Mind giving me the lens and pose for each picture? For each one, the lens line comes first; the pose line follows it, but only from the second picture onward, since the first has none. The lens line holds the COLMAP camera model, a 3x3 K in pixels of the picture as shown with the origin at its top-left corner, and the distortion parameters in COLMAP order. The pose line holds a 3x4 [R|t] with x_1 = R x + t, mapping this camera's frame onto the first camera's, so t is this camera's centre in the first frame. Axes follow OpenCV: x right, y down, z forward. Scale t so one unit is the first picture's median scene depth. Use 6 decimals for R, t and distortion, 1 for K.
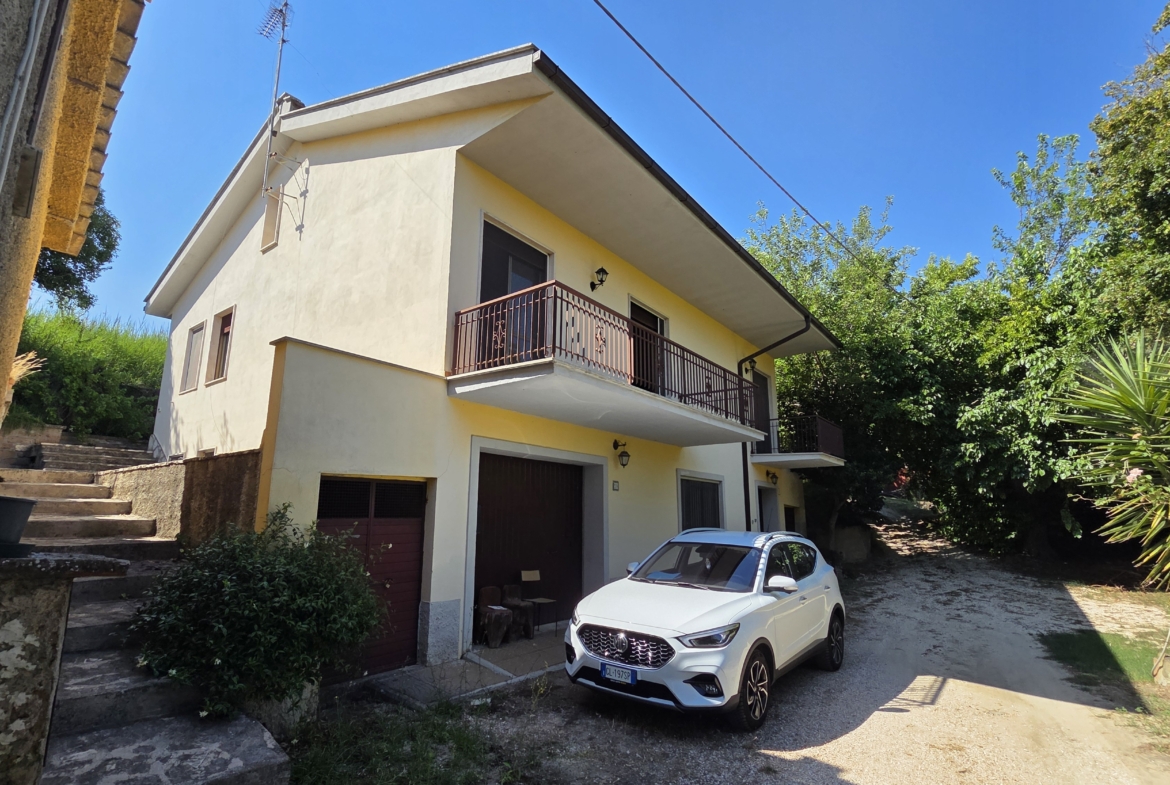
lens RADIAL K [[570.6, 0, 583.5], [0, 570.6, 403.0], [0, 0, 1]] dist [0.002794, -0.000003]
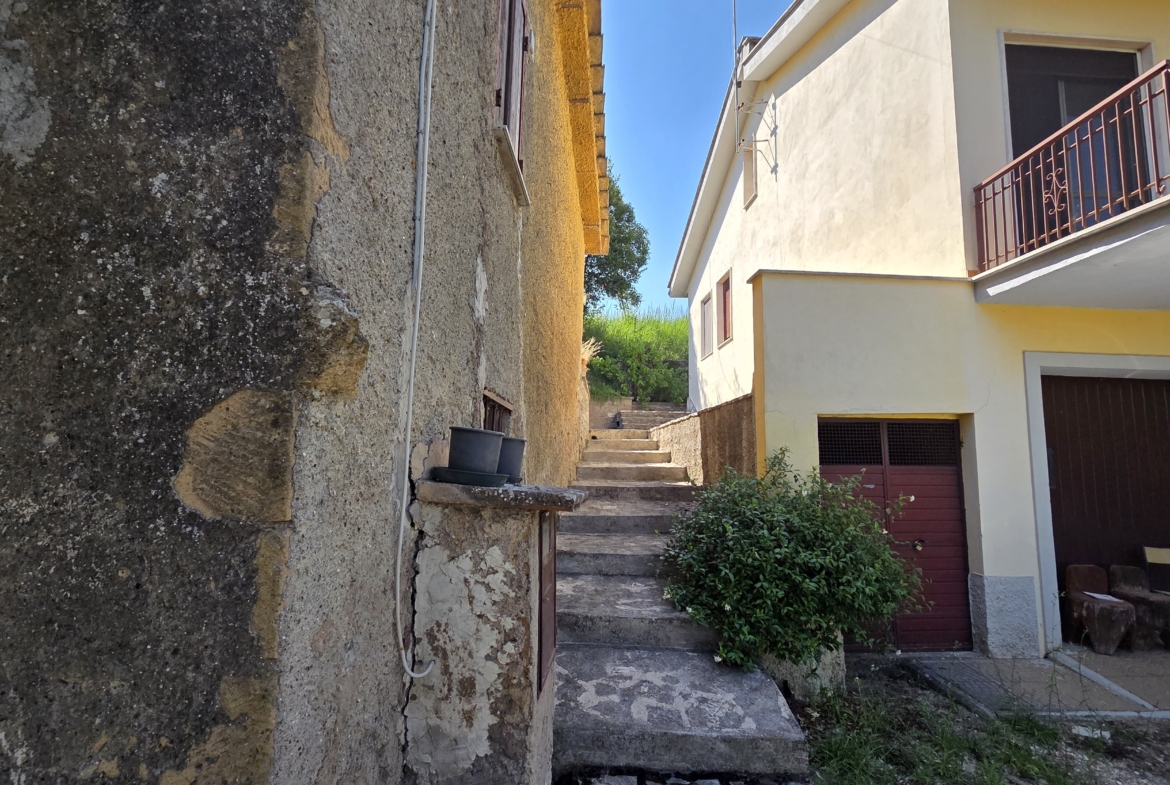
lens RADIAL K [[570.6, 0, 583.5], [0, 570.6, 403.0], [0, 0, 1]] dist [0.002794, -0.000003]
pose [[0.653425, -0.081923, -0.752546, -0.031313], [0.140953, 0.989908, 0.014625, 0.043472], [0.743753, -0.115630, 0.658378, 0.156684]]
